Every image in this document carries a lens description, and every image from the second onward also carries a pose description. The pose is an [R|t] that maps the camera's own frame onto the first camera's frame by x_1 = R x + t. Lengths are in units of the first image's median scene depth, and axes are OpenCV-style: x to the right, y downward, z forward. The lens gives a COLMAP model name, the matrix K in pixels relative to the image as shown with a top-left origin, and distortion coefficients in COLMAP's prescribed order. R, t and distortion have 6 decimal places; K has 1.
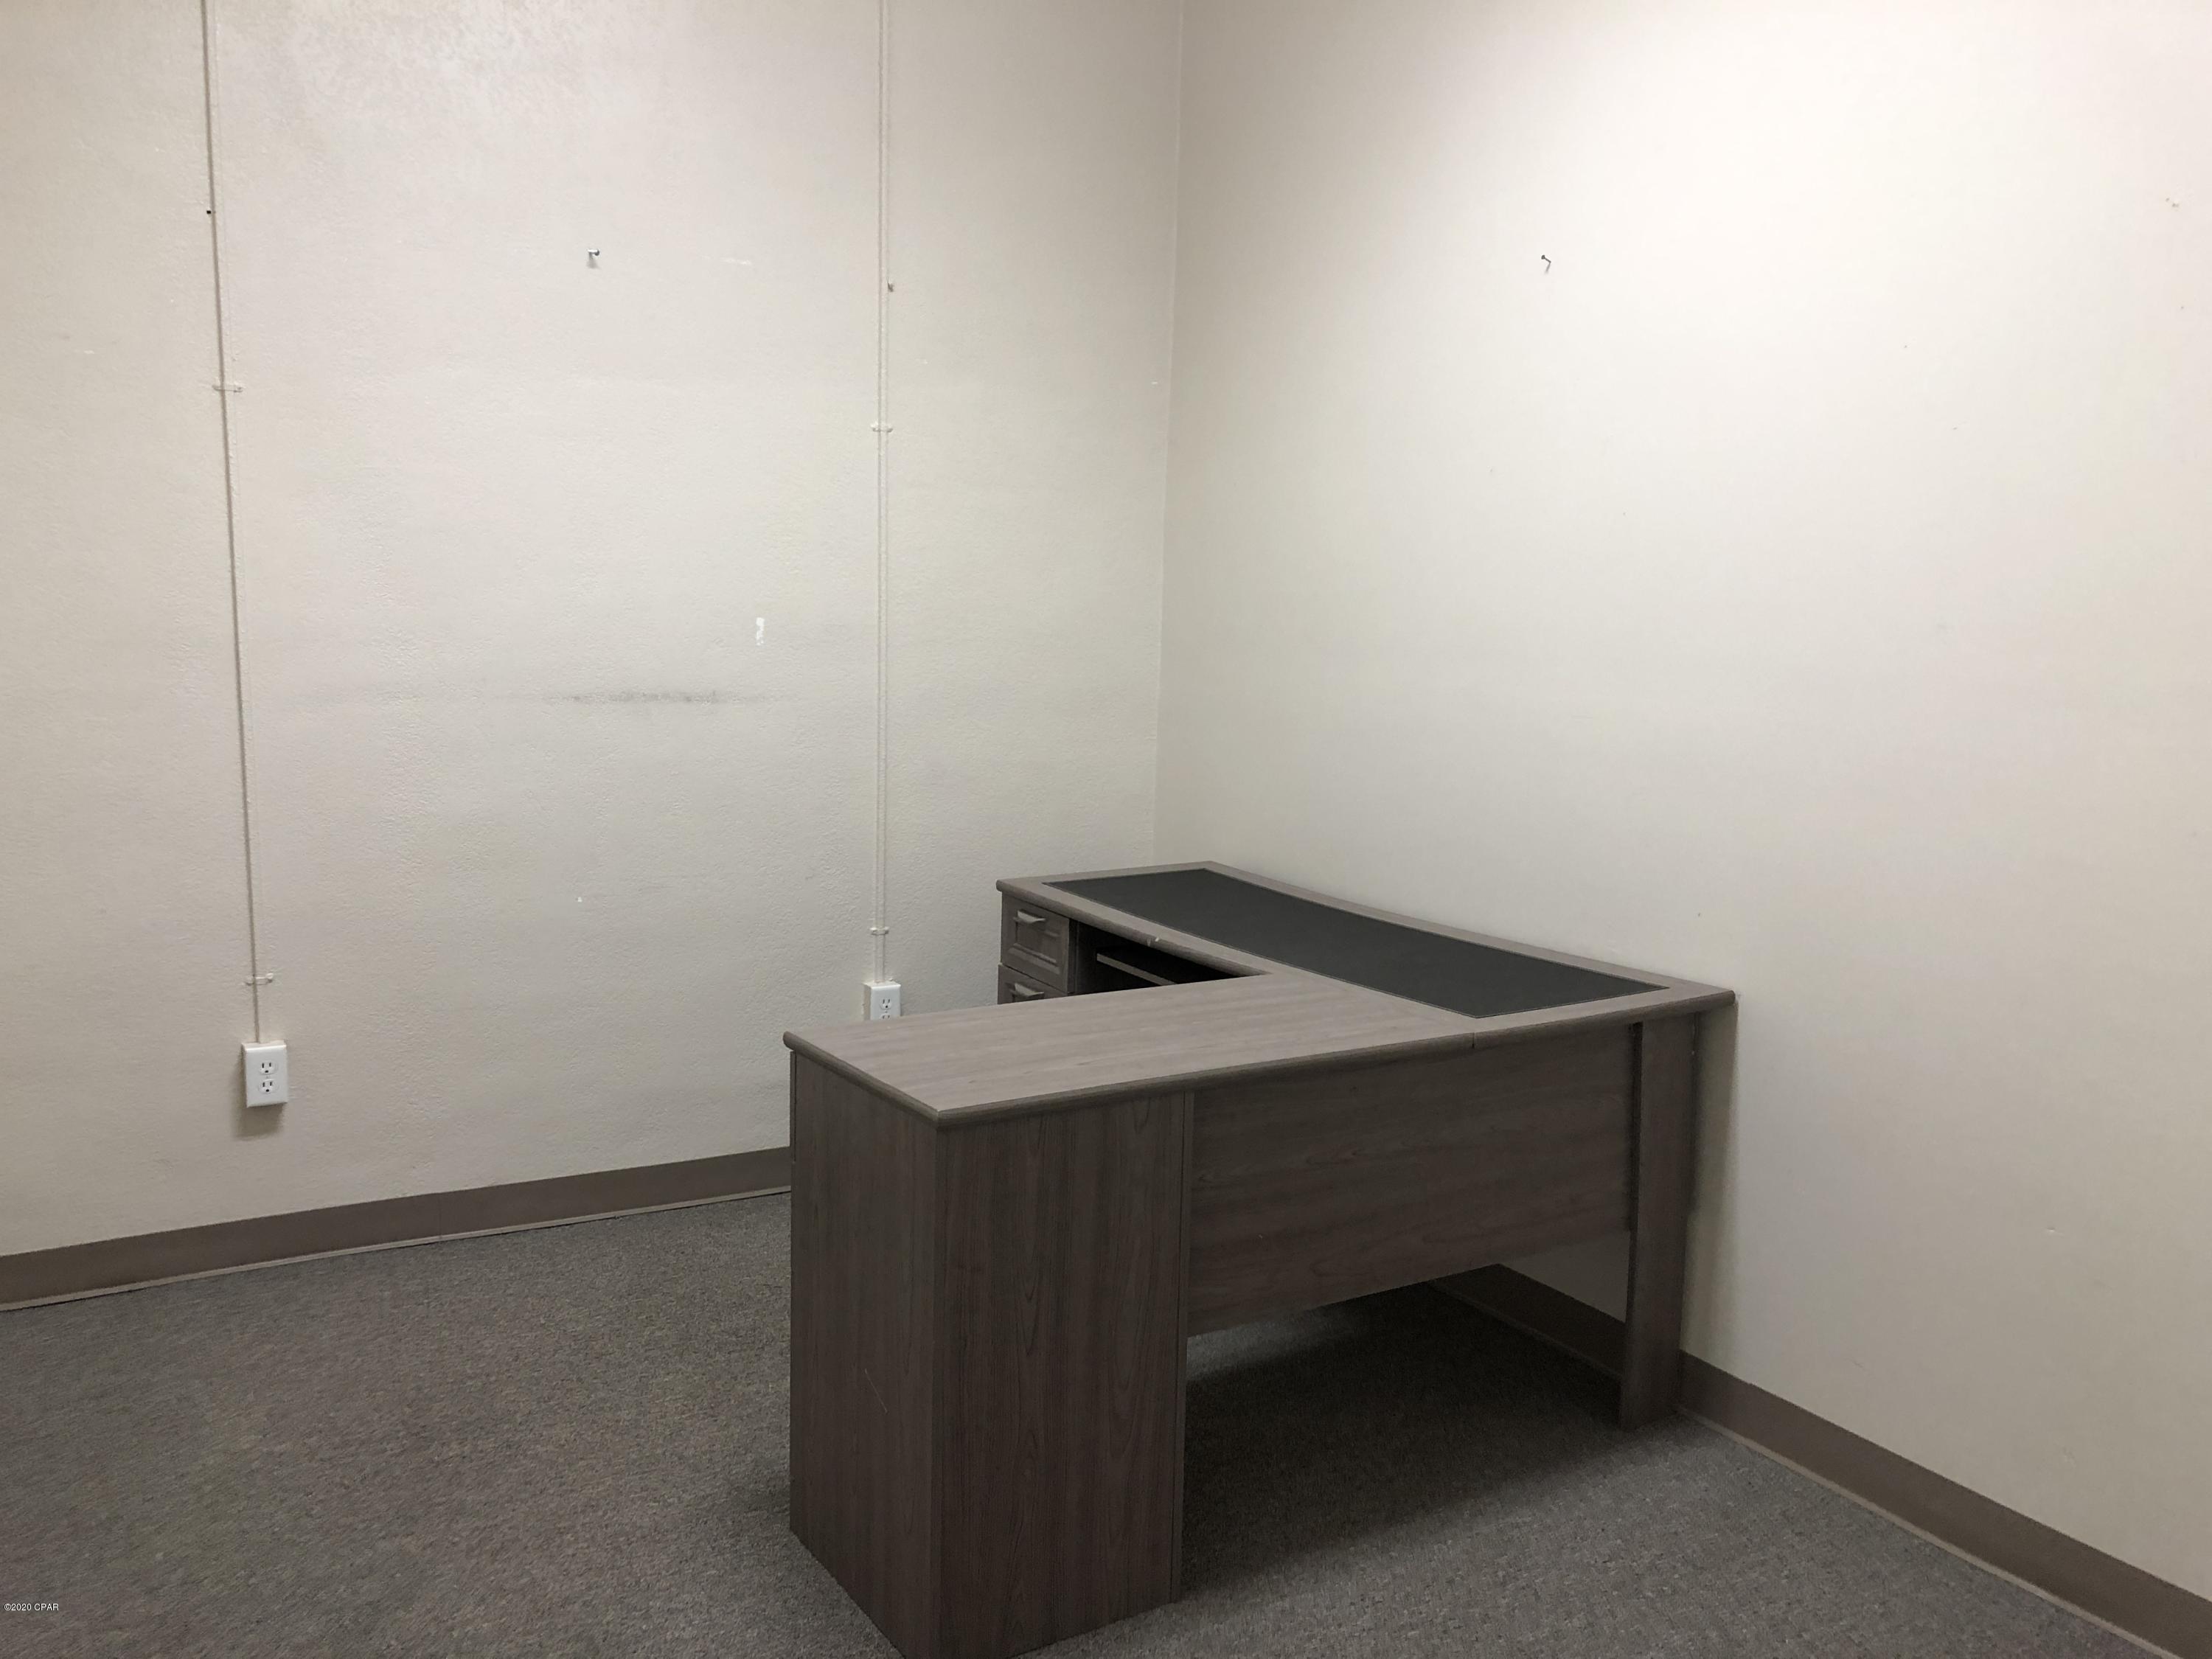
lens RADIAL K [[1805.0, 0, 1105.6], [0, 1805.0, 829.2], [0, 0, 1]] dist [0.046213, -0.072040]
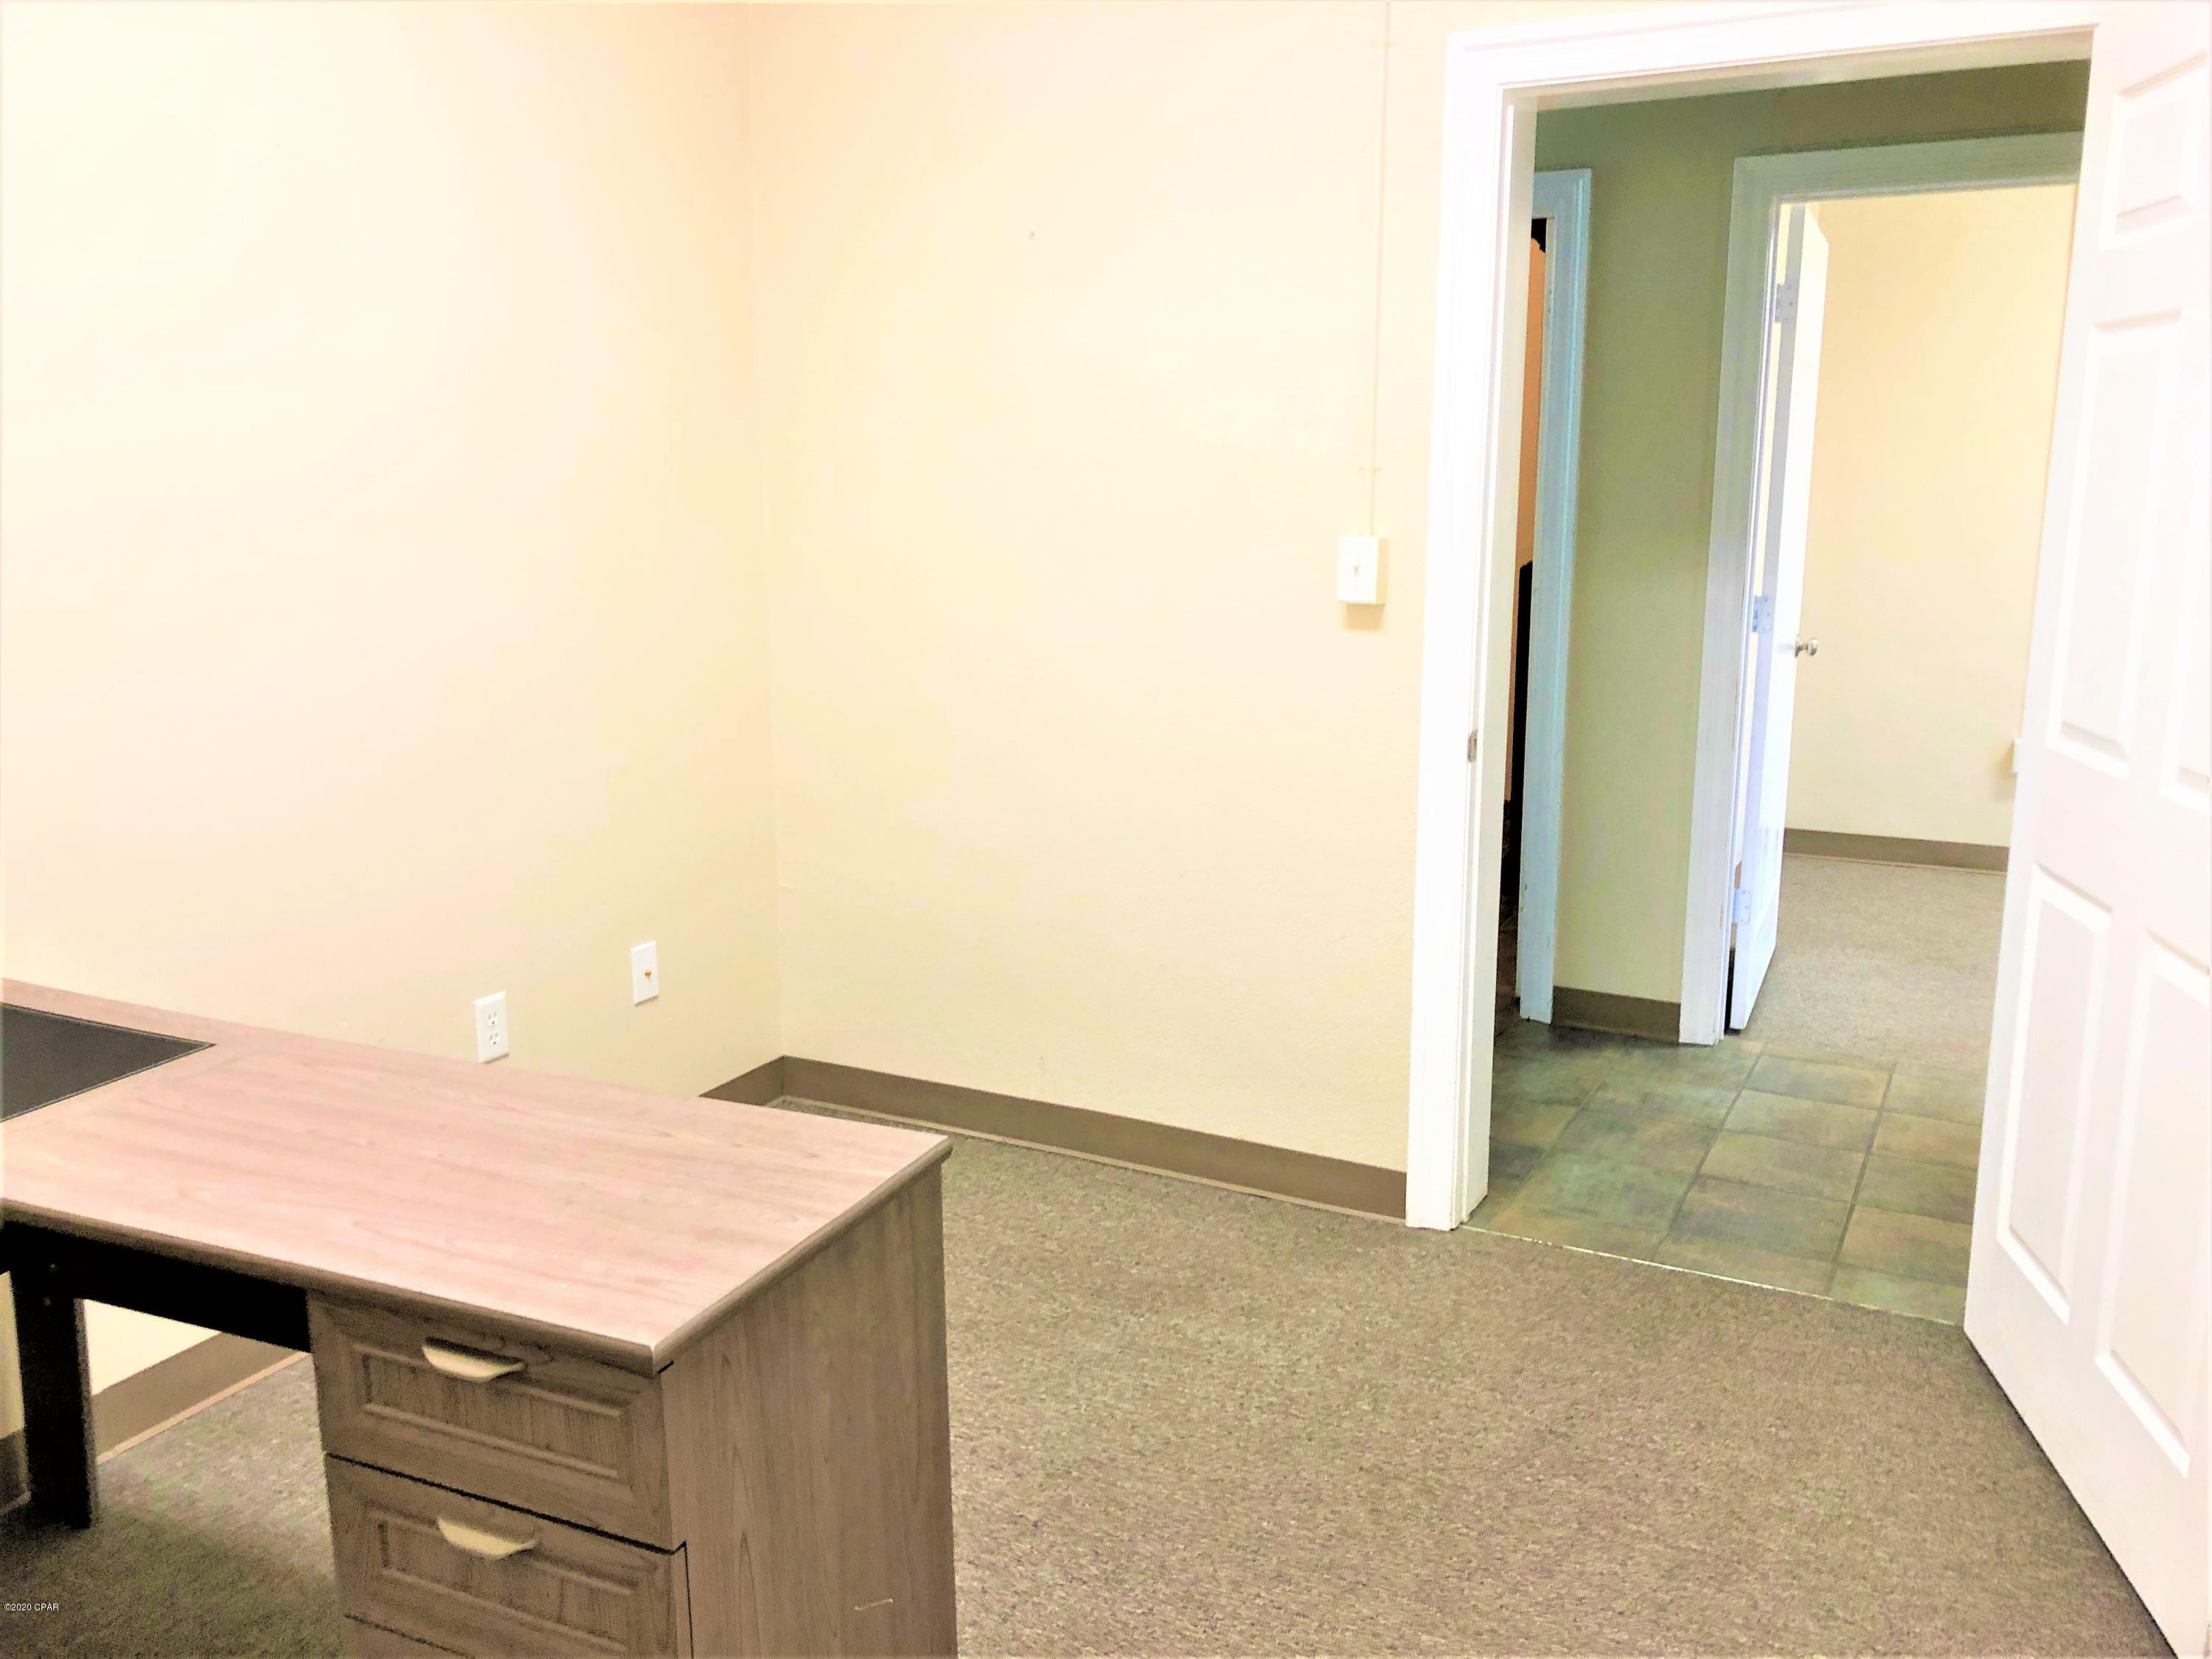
lens RADIAL K [[1805.0, 0, 1107.0], [0, 1805.0, 830.7], [0, 0, 1]] dist [0.046213, -0.072040]
pose [[-0.549140, -0.186230, 0.814717, -0.683478], [0.102469, 0.952497, 0.286791, -0.183538], [-0.829425, 0.240972, -0.503971, 1.151898]]
